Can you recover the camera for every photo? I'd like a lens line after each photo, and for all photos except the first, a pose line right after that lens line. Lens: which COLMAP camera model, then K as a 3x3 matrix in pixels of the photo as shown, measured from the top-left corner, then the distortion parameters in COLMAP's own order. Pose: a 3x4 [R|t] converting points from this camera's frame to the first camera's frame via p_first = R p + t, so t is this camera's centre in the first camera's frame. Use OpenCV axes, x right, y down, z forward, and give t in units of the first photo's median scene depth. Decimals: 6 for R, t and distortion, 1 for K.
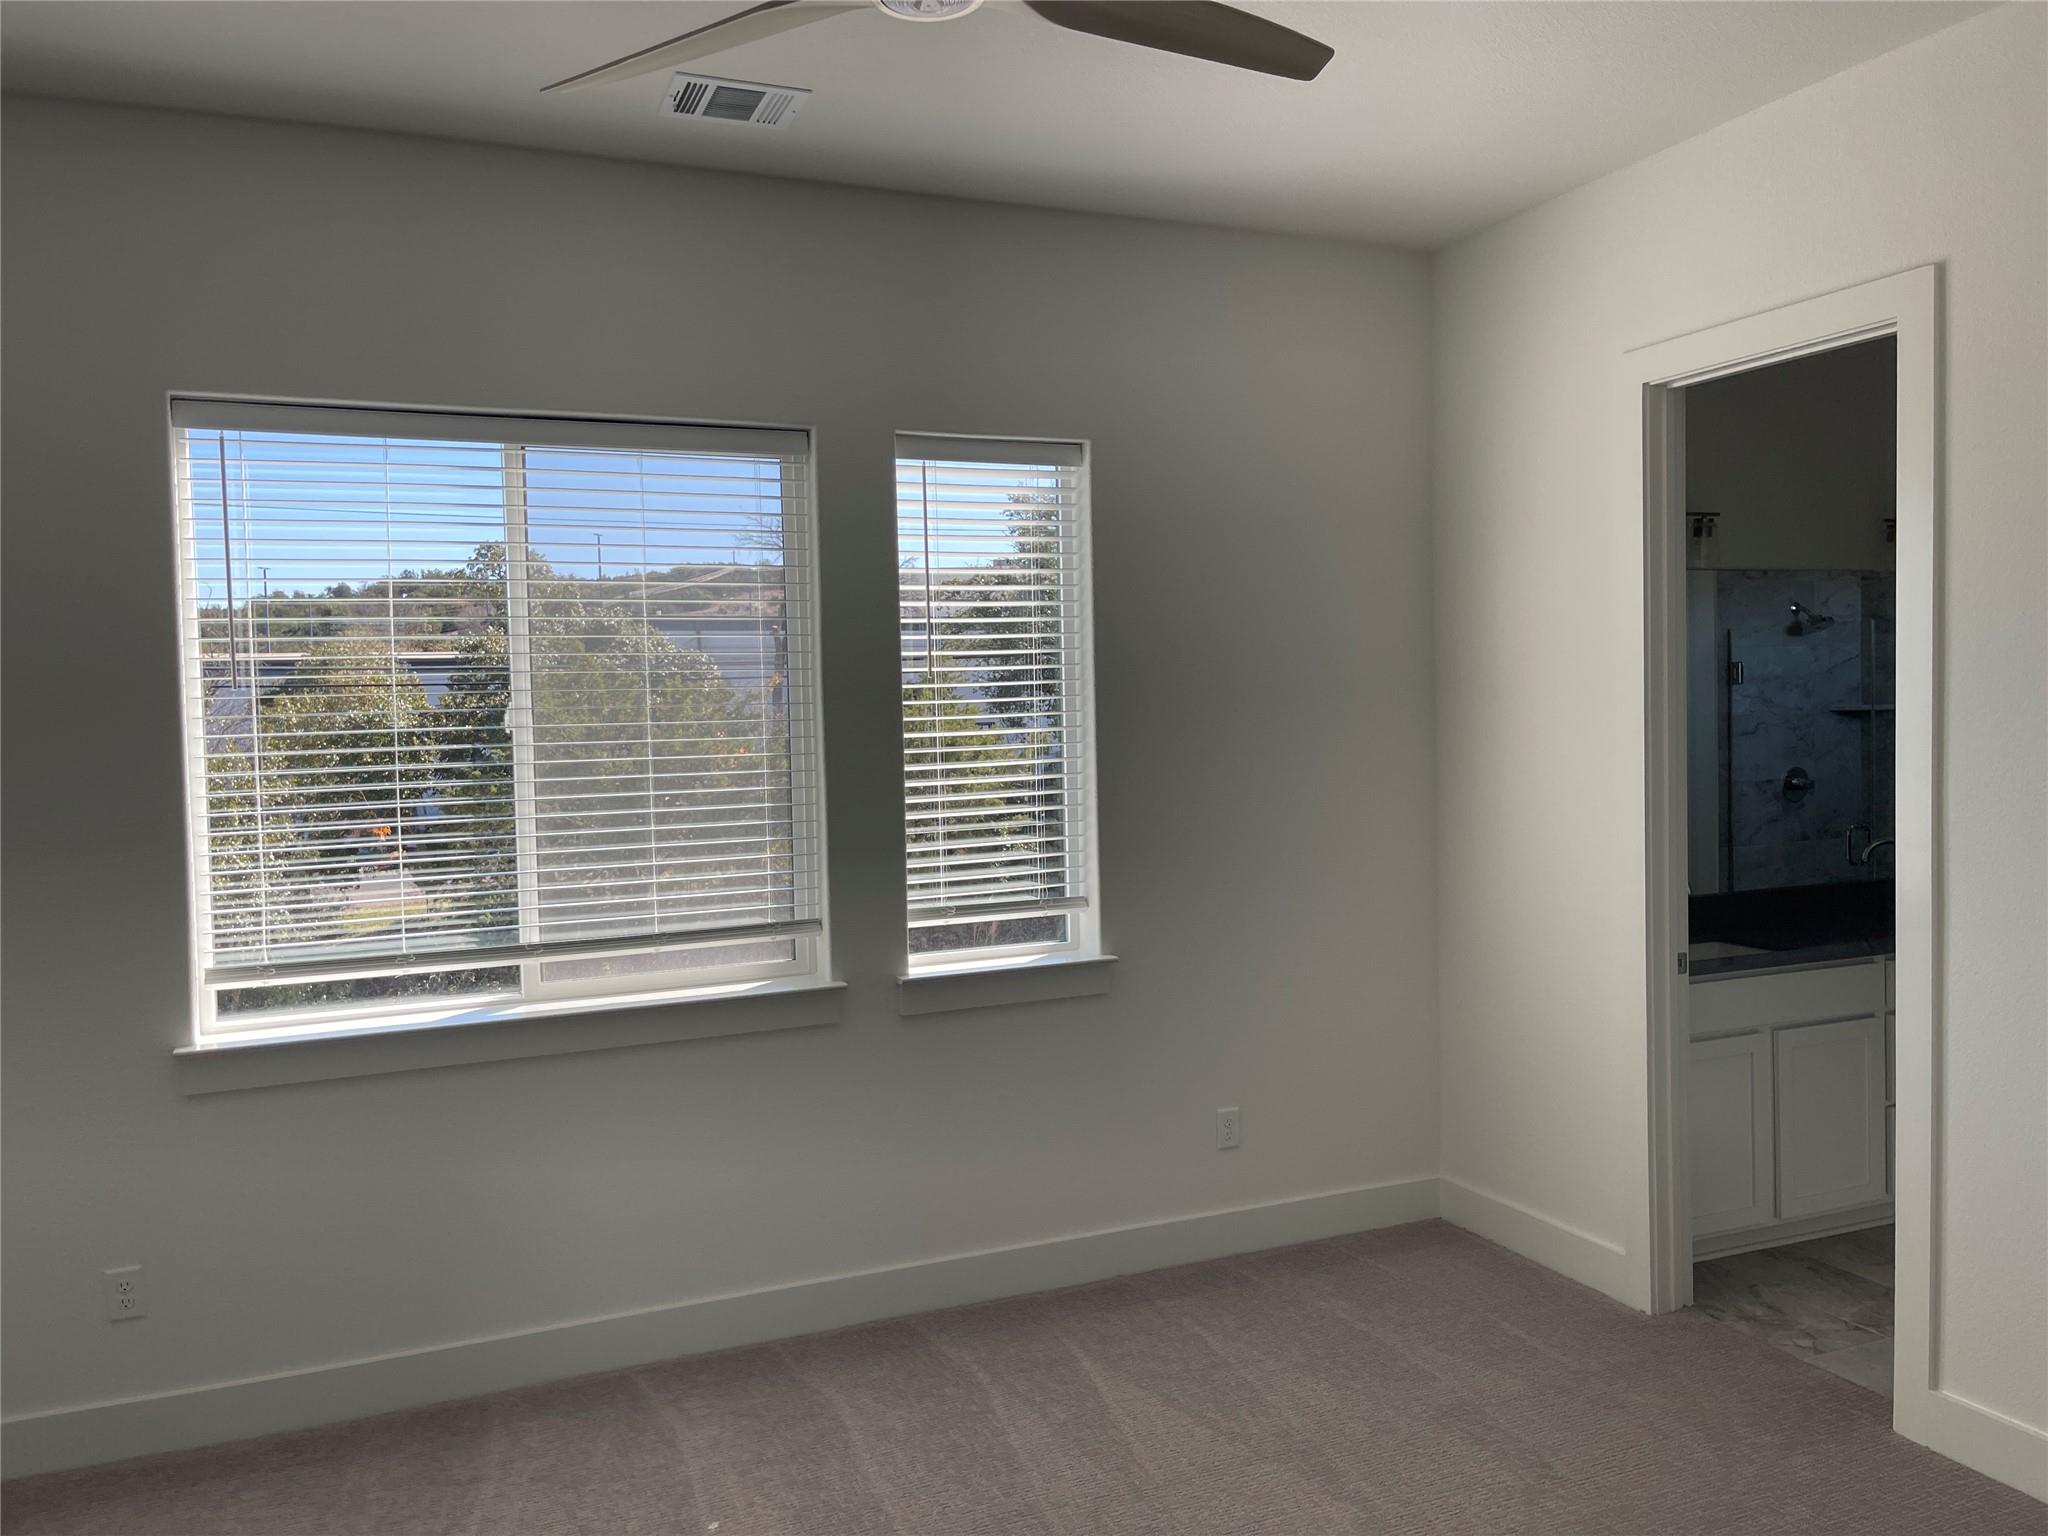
lens RADIAL K [[1562.1, 0, 1033.3], [0, 1562.1, 755.2], [0, 0, 1]] dist [0.054120, -0.053495]
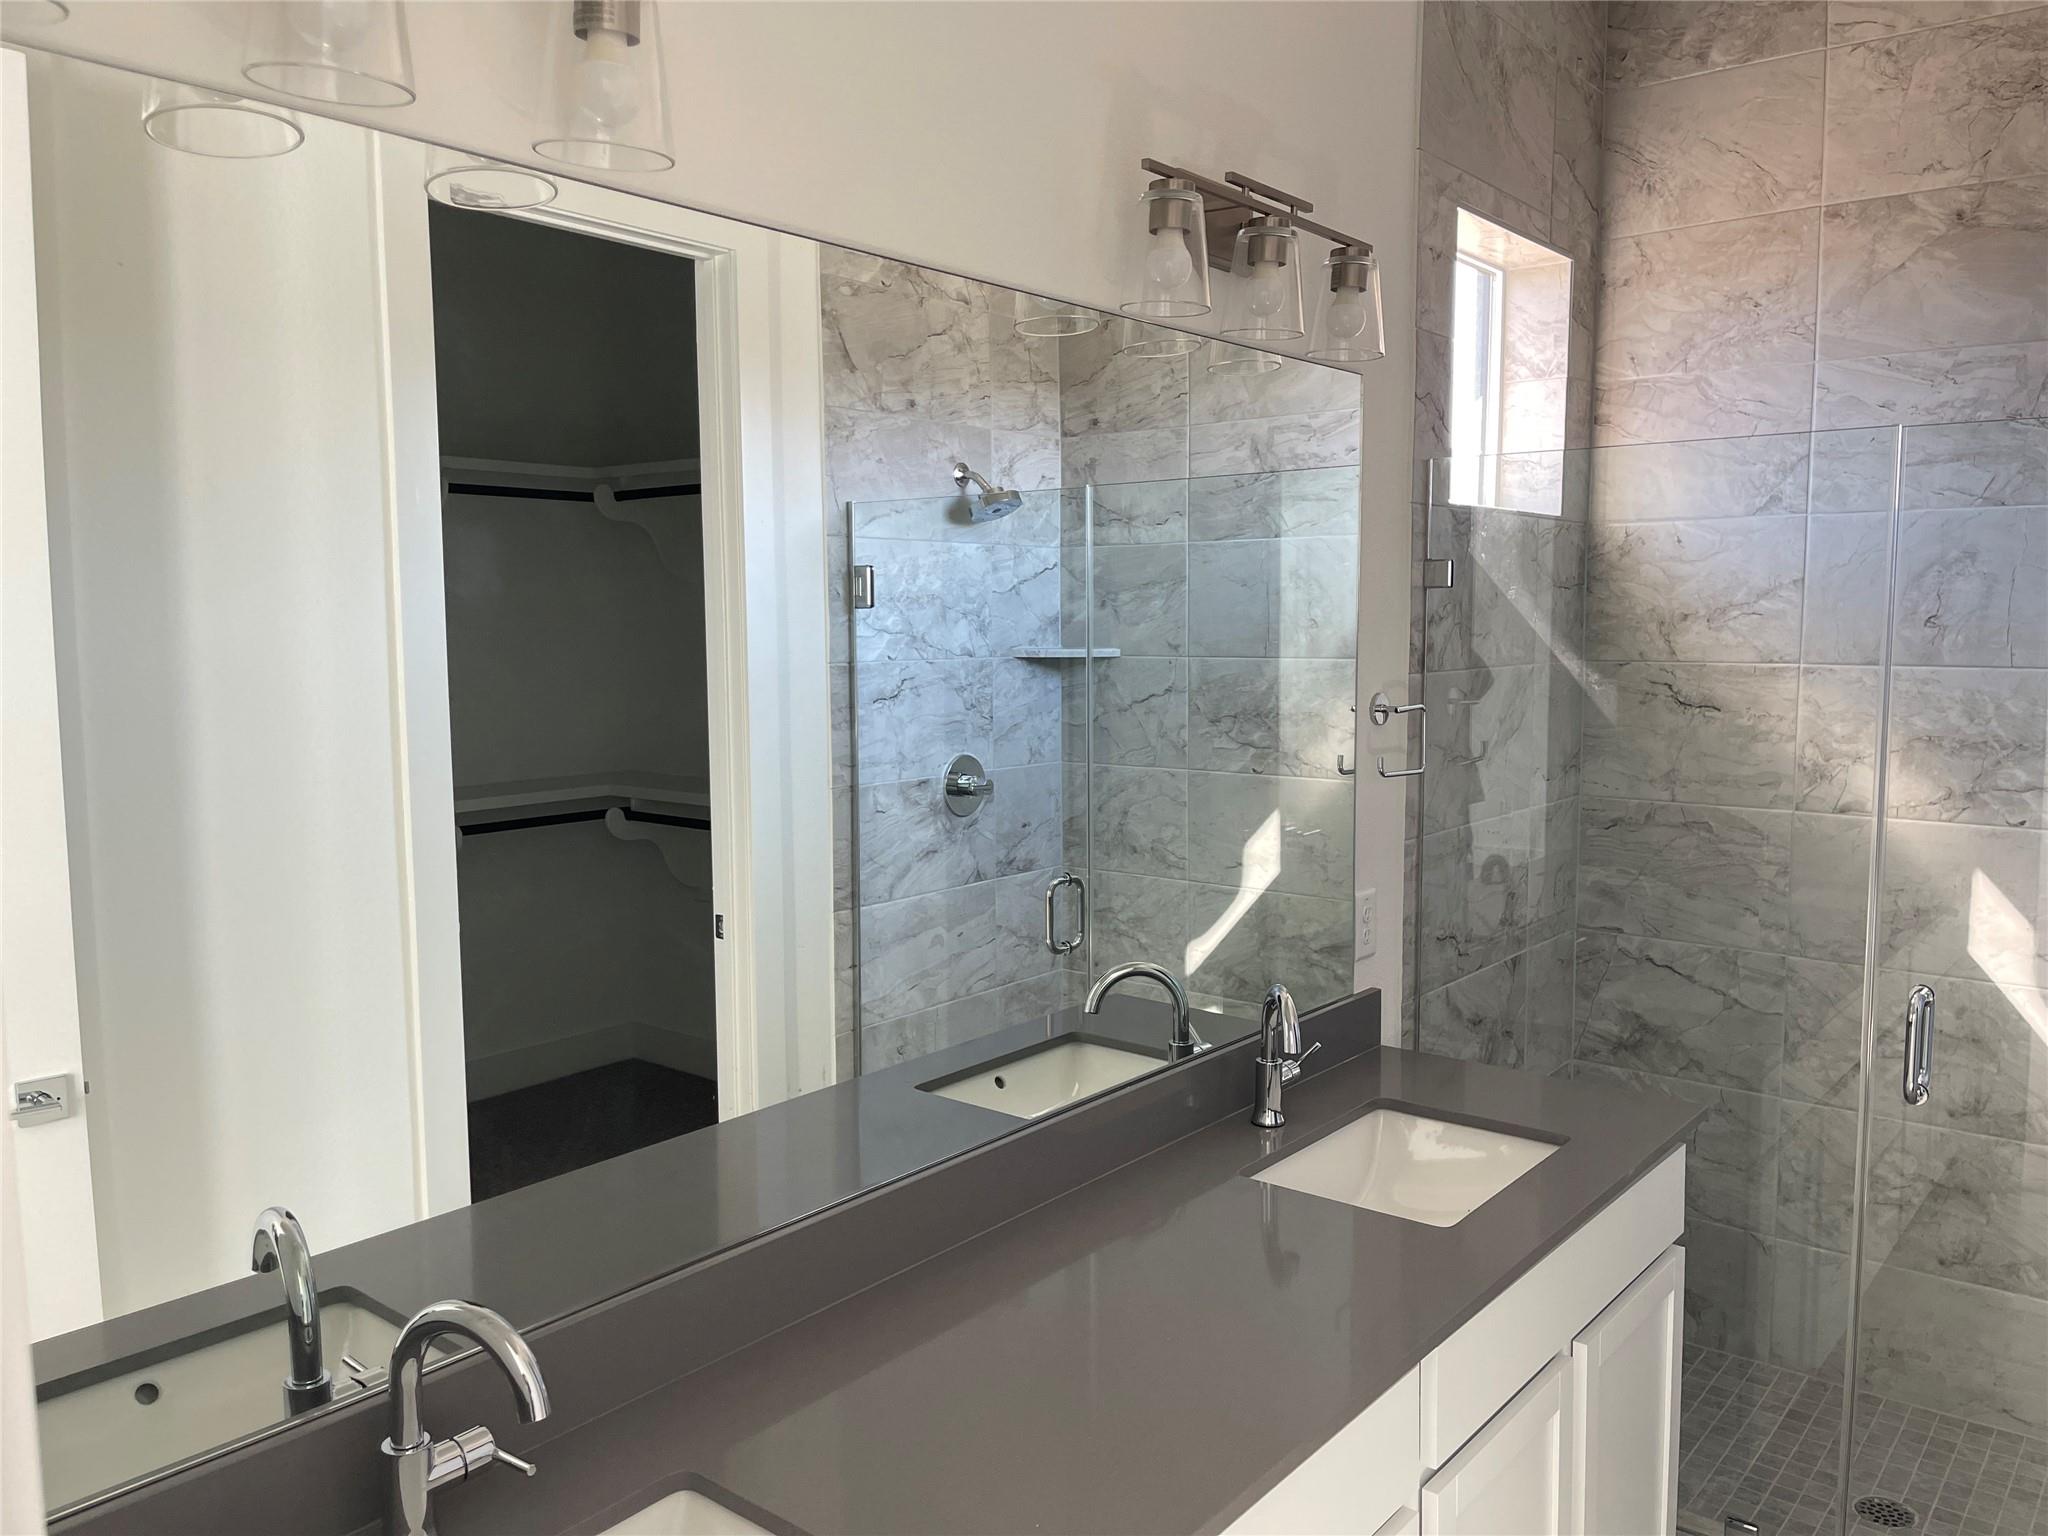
lens RADIAL K [[1562.1, 0, 1021.8], [0, 1562.1, 768.0], [0, 0, 1]] dist [0.054120, -0.053495]
pose [[0.891226, -0.028739, 0.452648, 0.247881], [0.006839, 0.998729, 0.049944, -0.016459], [-0.453508, -0.041416, 0.890290, 0.491029]]
